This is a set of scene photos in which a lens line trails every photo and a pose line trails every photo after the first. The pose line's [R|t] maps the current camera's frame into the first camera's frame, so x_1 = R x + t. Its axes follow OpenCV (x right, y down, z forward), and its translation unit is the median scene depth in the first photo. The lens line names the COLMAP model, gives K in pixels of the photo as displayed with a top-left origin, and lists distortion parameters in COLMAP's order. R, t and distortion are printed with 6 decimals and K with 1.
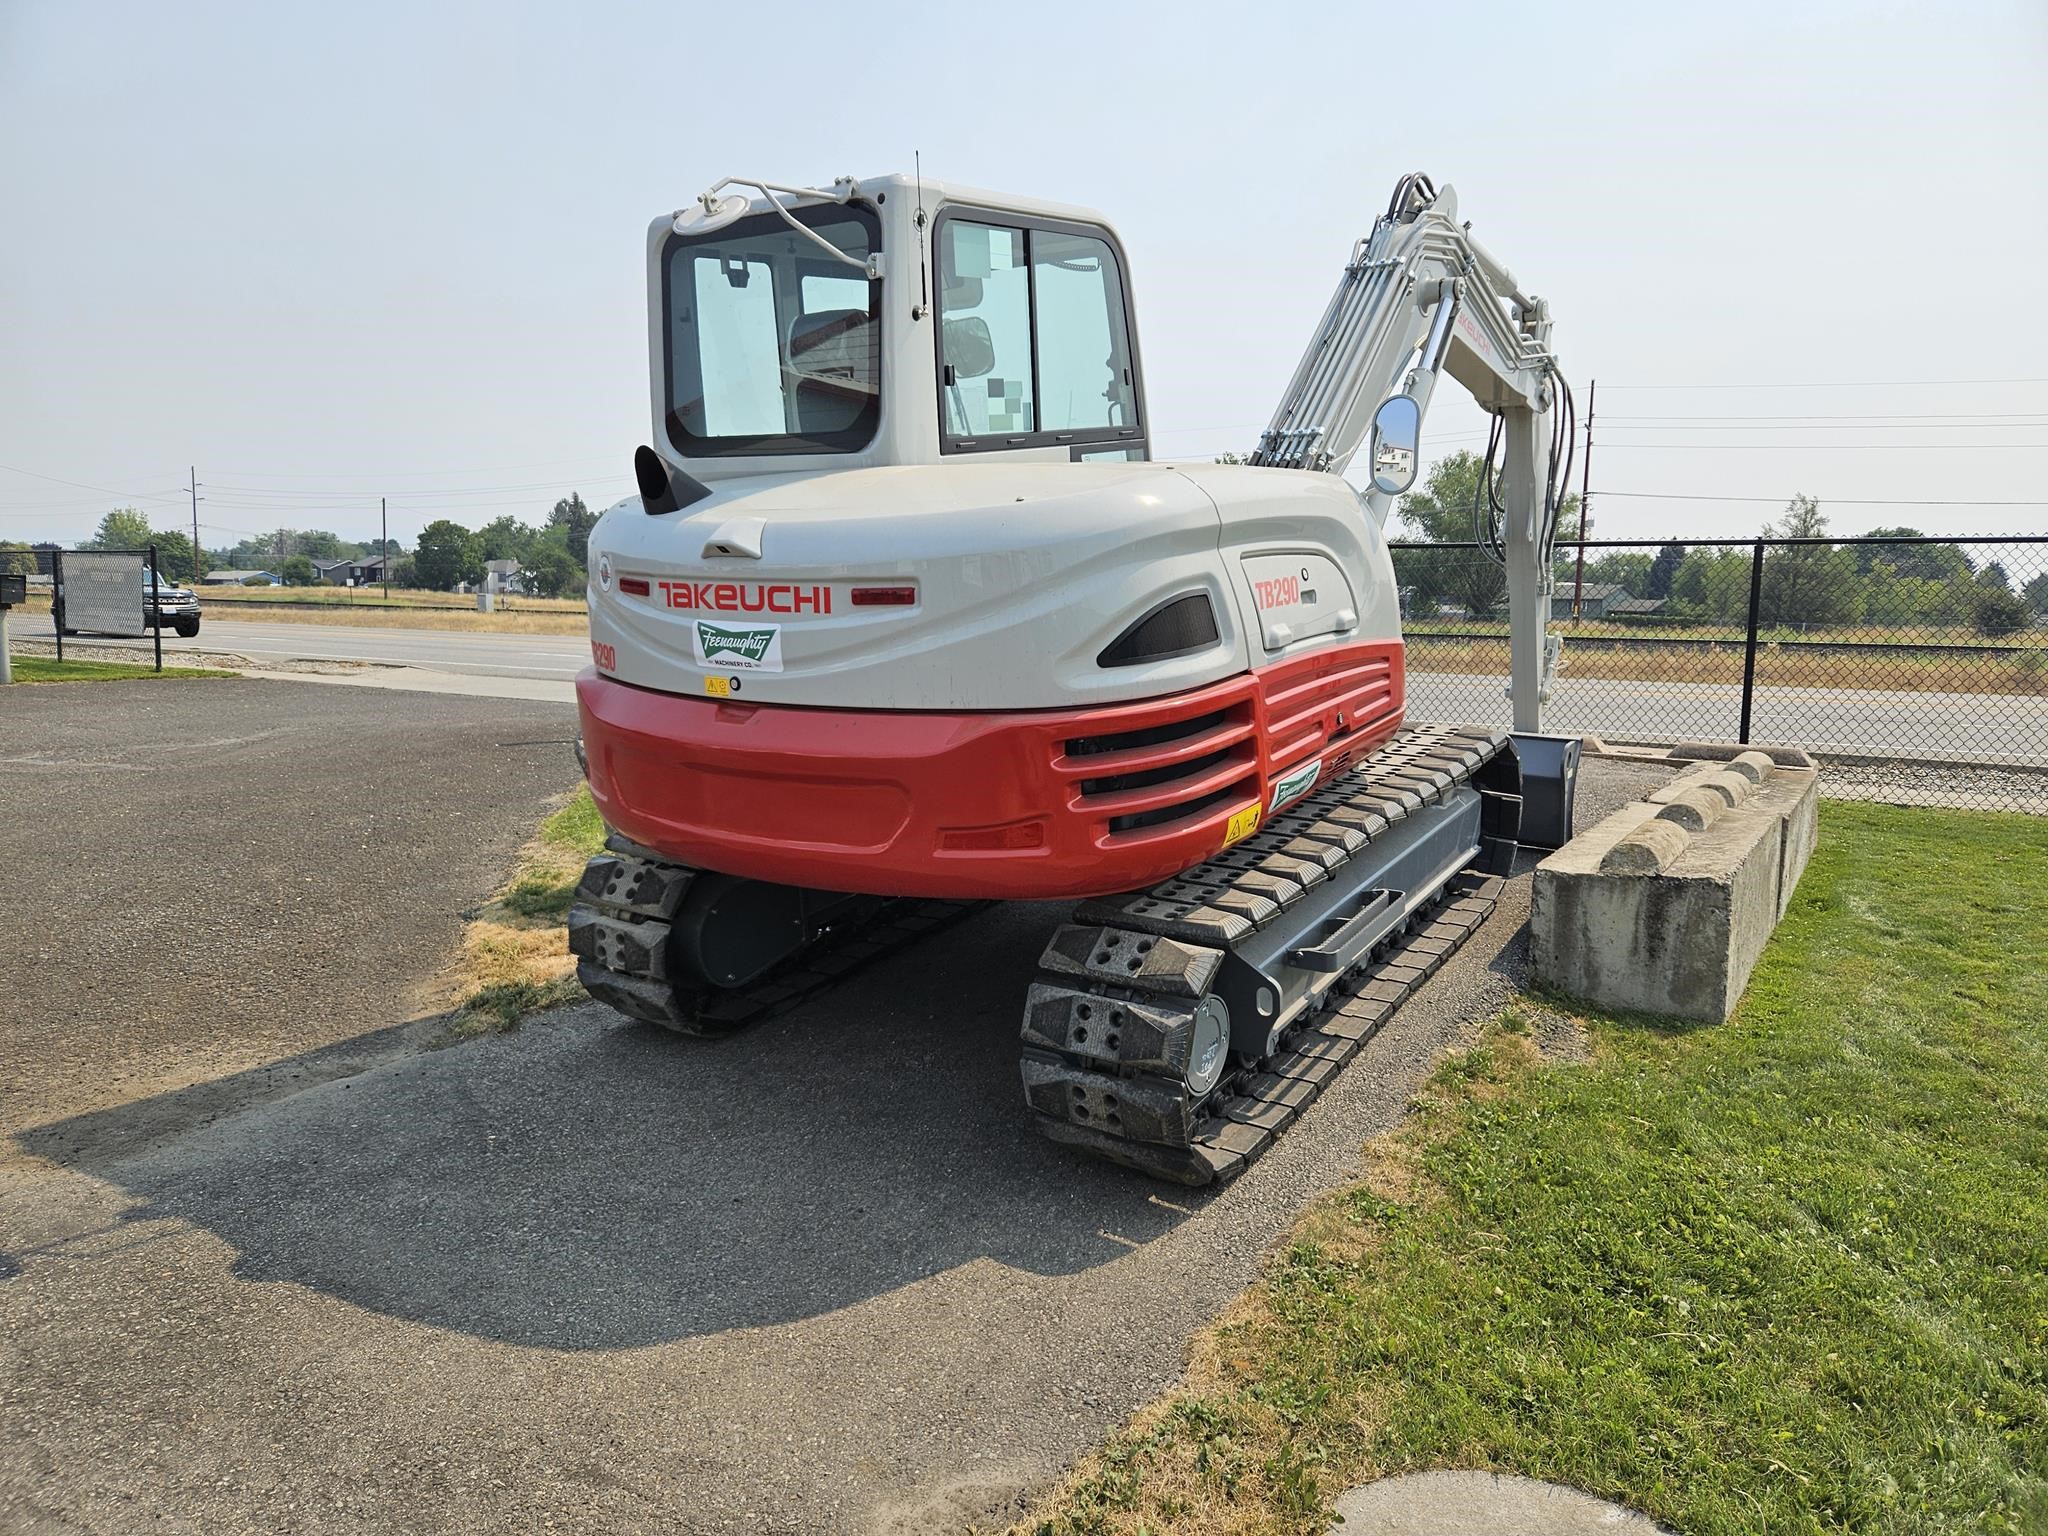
lens RADIAL K [[1378.8, 0, 1041.1], [0, 1378.8, 767.8], [0, 0, 1]] dist [0.083865, -0.065203]
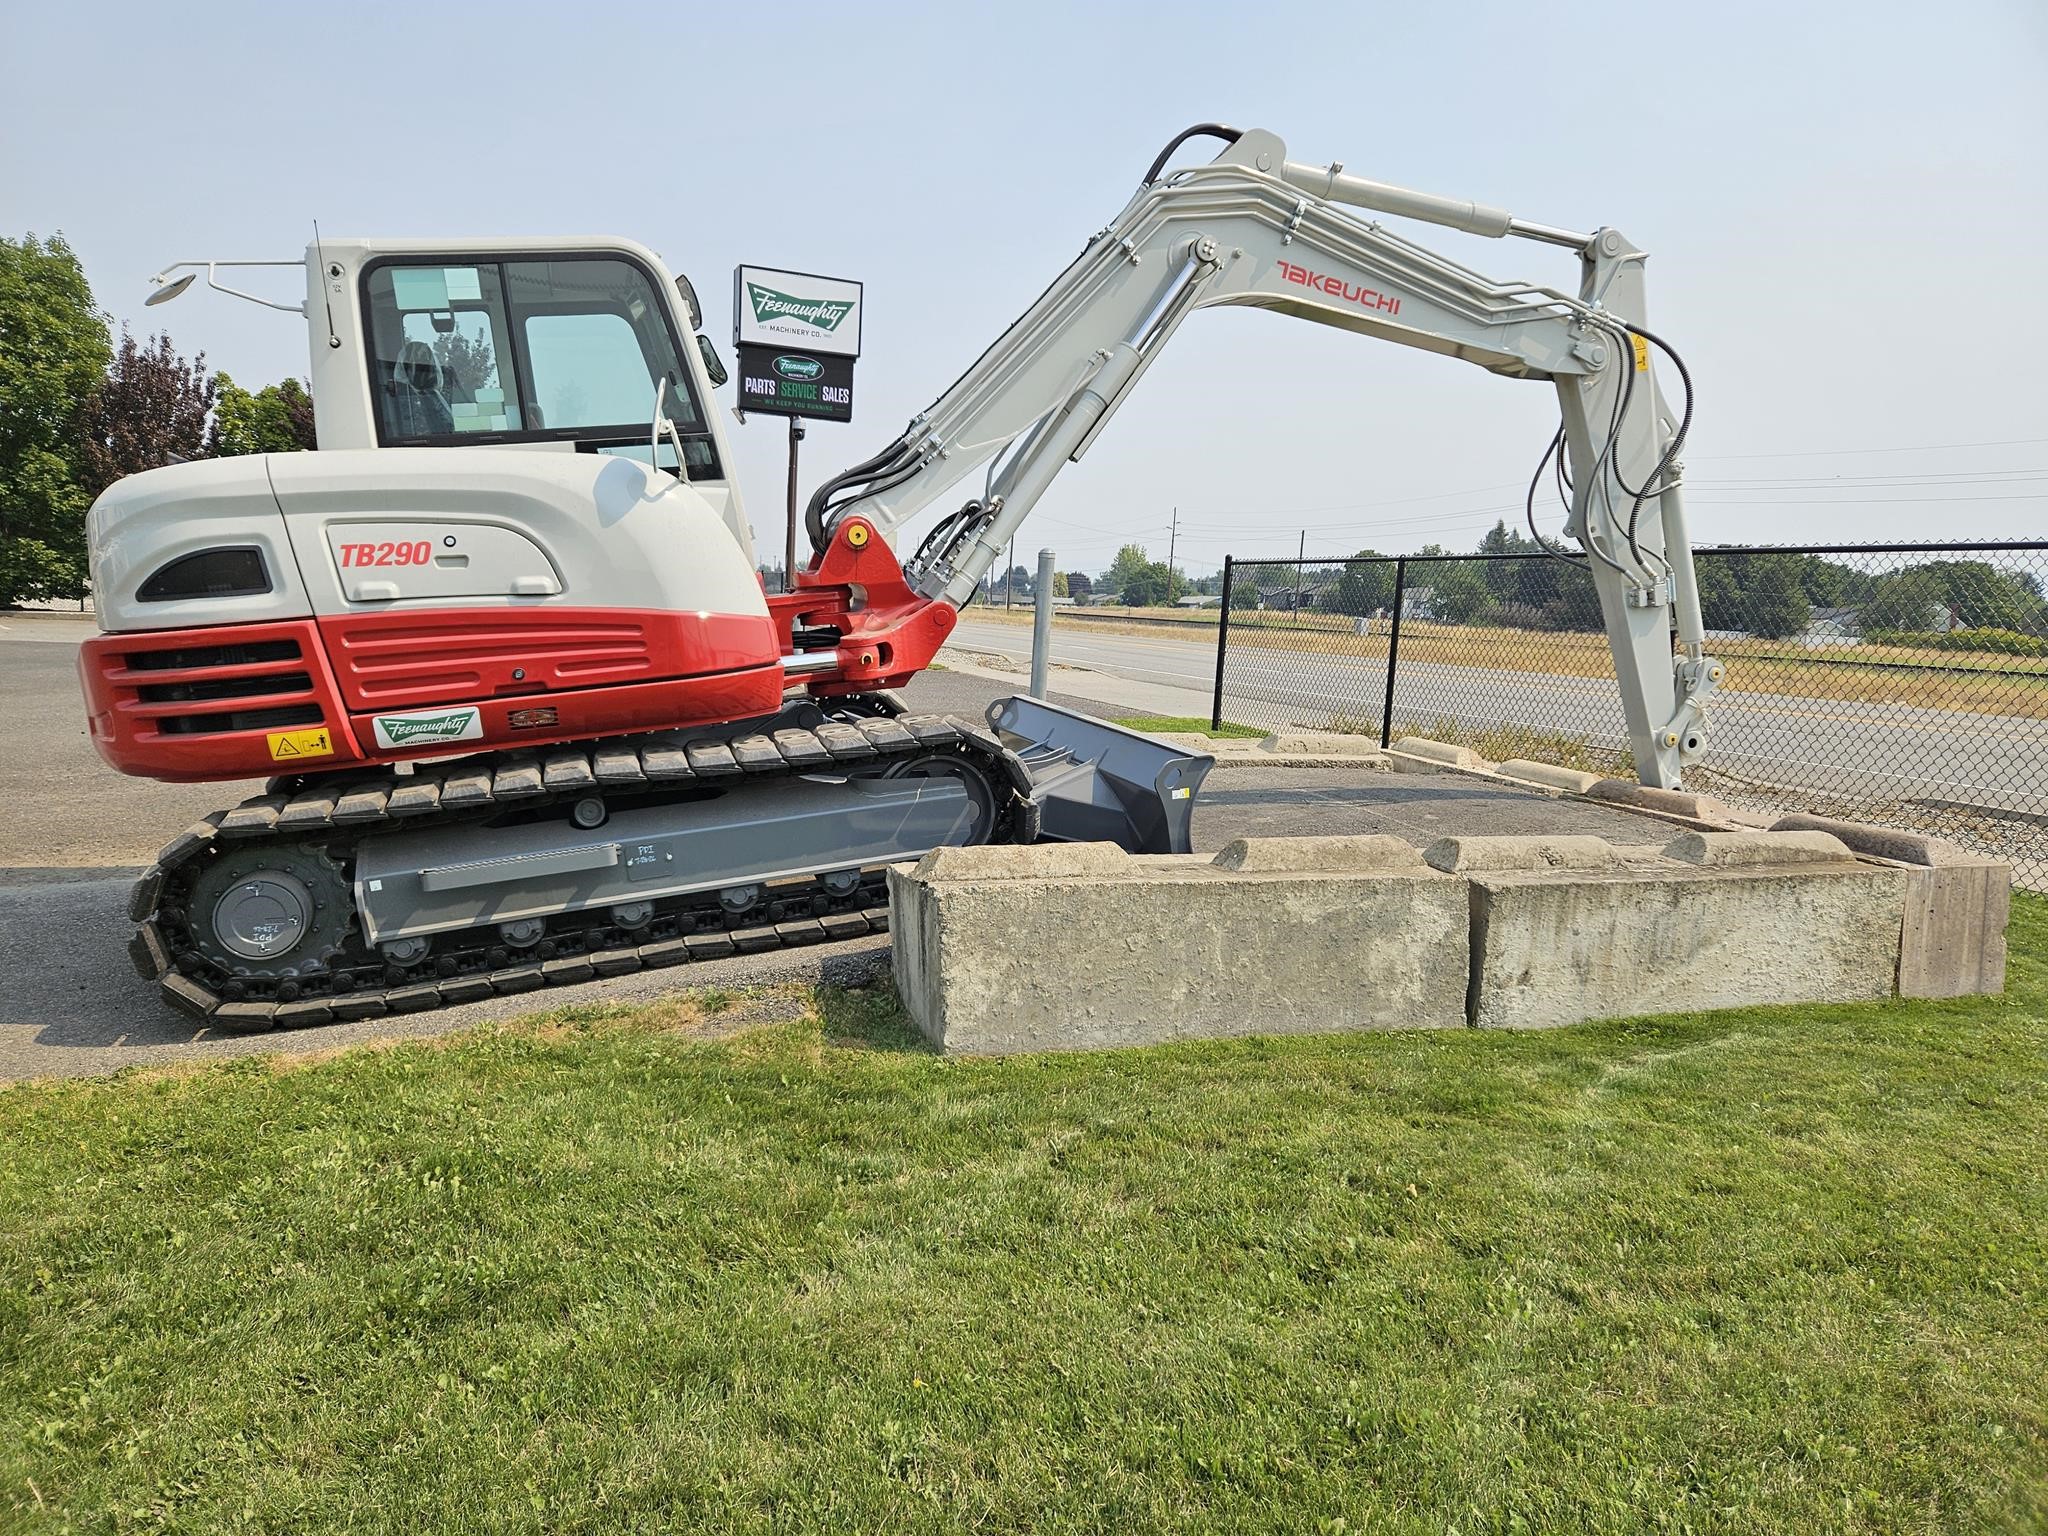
lens RADIAL K [[1388.4, 0, 1010.5], [0, 1388.4, 755.7], [0, 0, 1]] dist [0.083884, -0.067901]
pose [[0.778244, 0.089405, -0.621566, 1.179537], [-0.107993, 0.994121, 0.007778, -0.020912], [0.618607, 0.061072, 0.783324, 0.356430]]
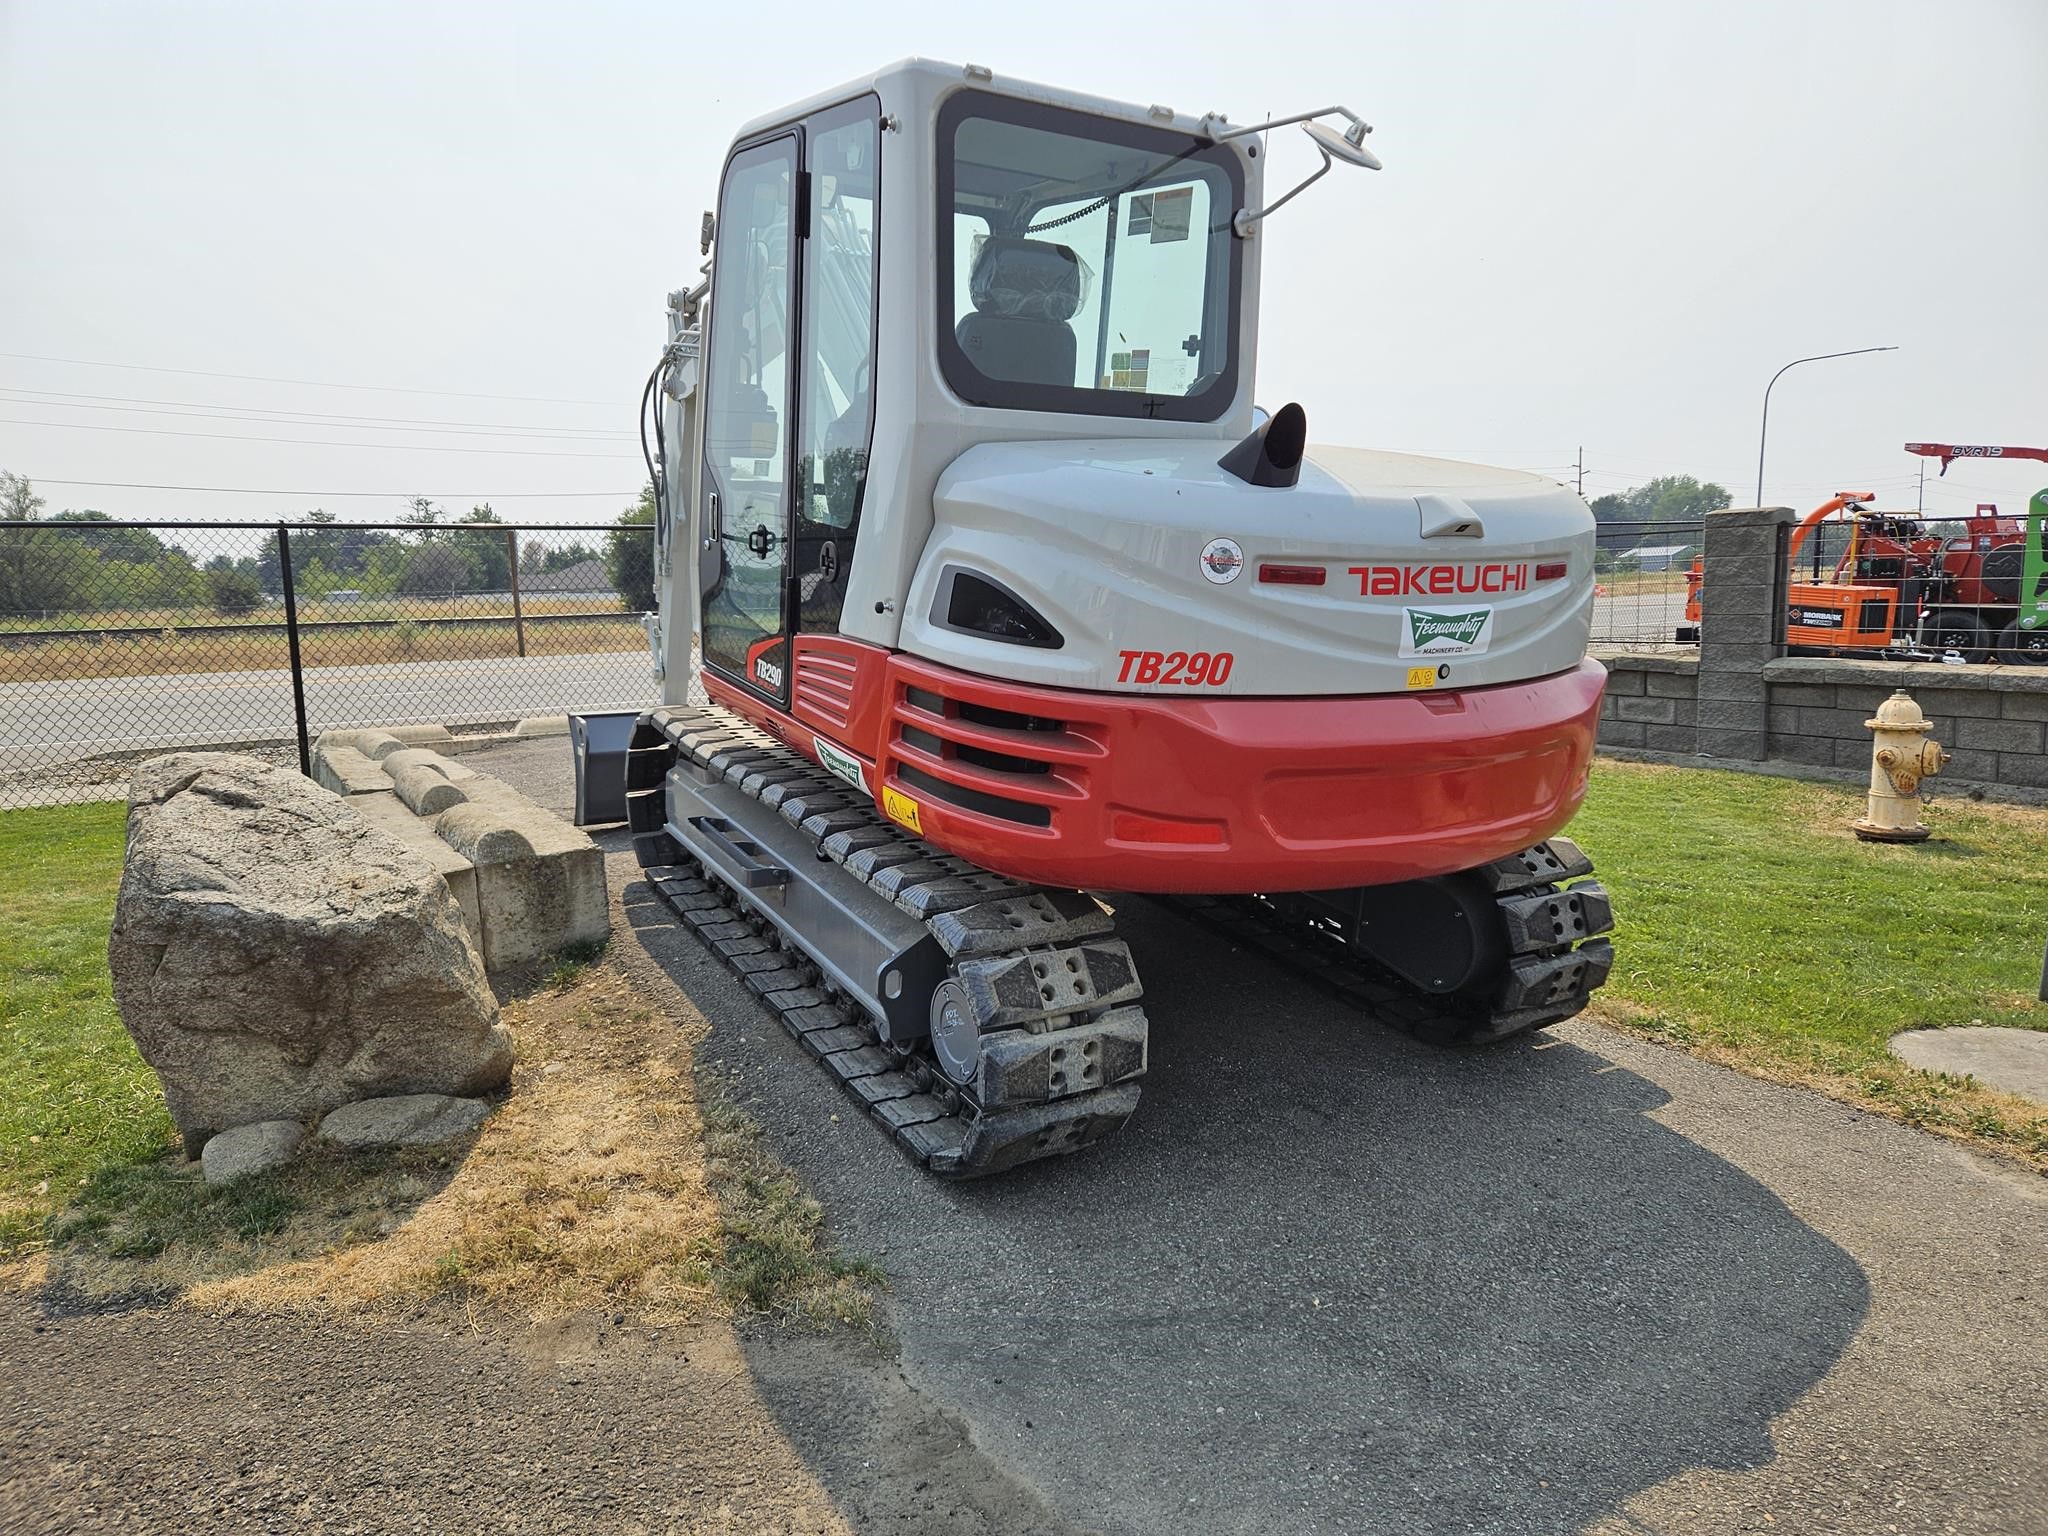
lens RADIAL K [[1346.0, 0, 1026.4], [0, 1346.0, 760.3], [0, 0, 1]] dist [0.075941, -0.060559]
pose [[0.405908, -0.150682, 0.901407, -0.974870], [0.141552, 0.984778, 0.100877, -0.111647], [-0.902885, 0.086649, 0.421058, 0.726537]]
